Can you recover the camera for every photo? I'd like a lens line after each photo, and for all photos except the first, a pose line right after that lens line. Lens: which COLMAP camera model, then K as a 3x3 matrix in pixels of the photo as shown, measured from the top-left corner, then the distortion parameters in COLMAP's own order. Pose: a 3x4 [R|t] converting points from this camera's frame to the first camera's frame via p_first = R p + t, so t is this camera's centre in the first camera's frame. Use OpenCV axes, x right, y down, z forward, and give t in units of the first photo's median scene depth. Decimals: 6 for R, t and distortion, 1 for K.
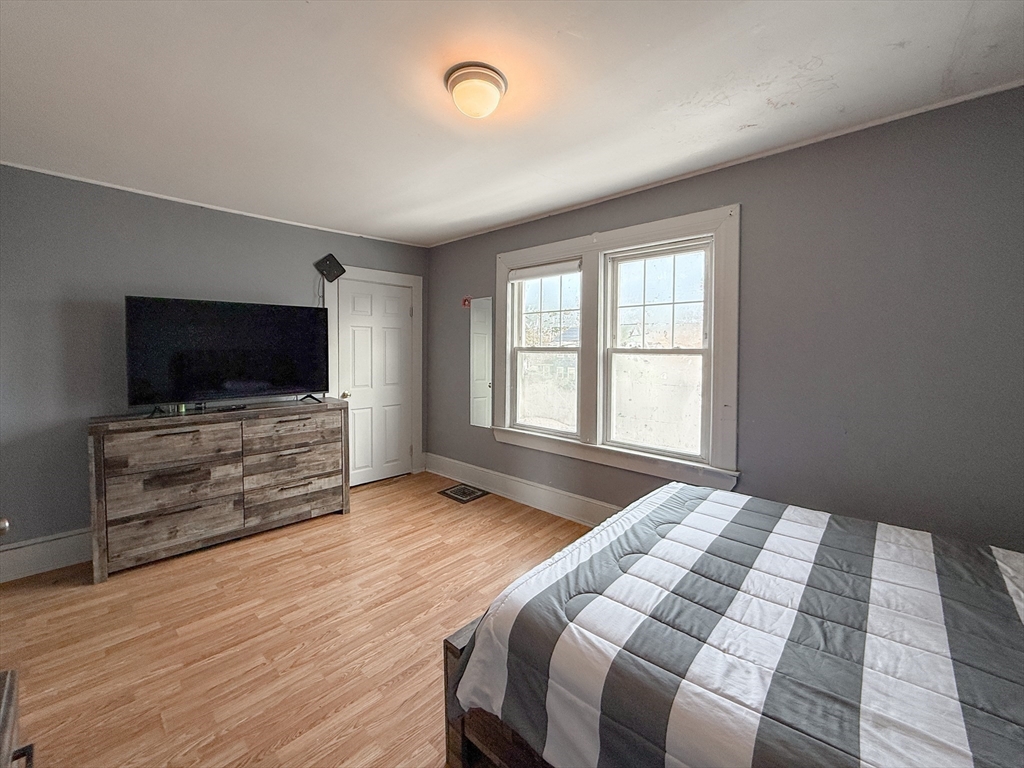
lens RADIAL K [[416.1, 0, 506.0], [0, 416.1, 355.4], [0, 0, 1]] dist [-0.017547, -0.000681]
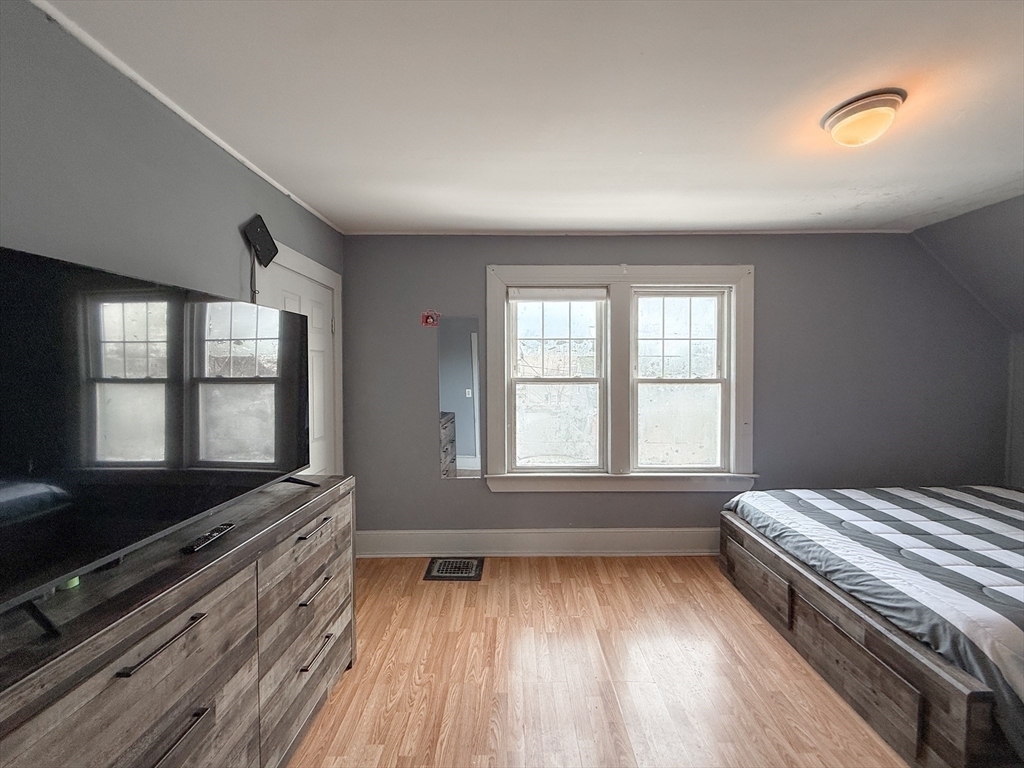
lens RADIAL K [[416.1, 0, 521.5], [0, 416.1, 381.8], [0, 0, 1]] dist [-0.017547, -0.000681]
pose [[0.726781, -0.021830, 0.686522, -0.637854], [0.020054, 0.999743, 0.010559, -0.024876], [-0.686577, 0.006094, 0.727032, 0.423104]]
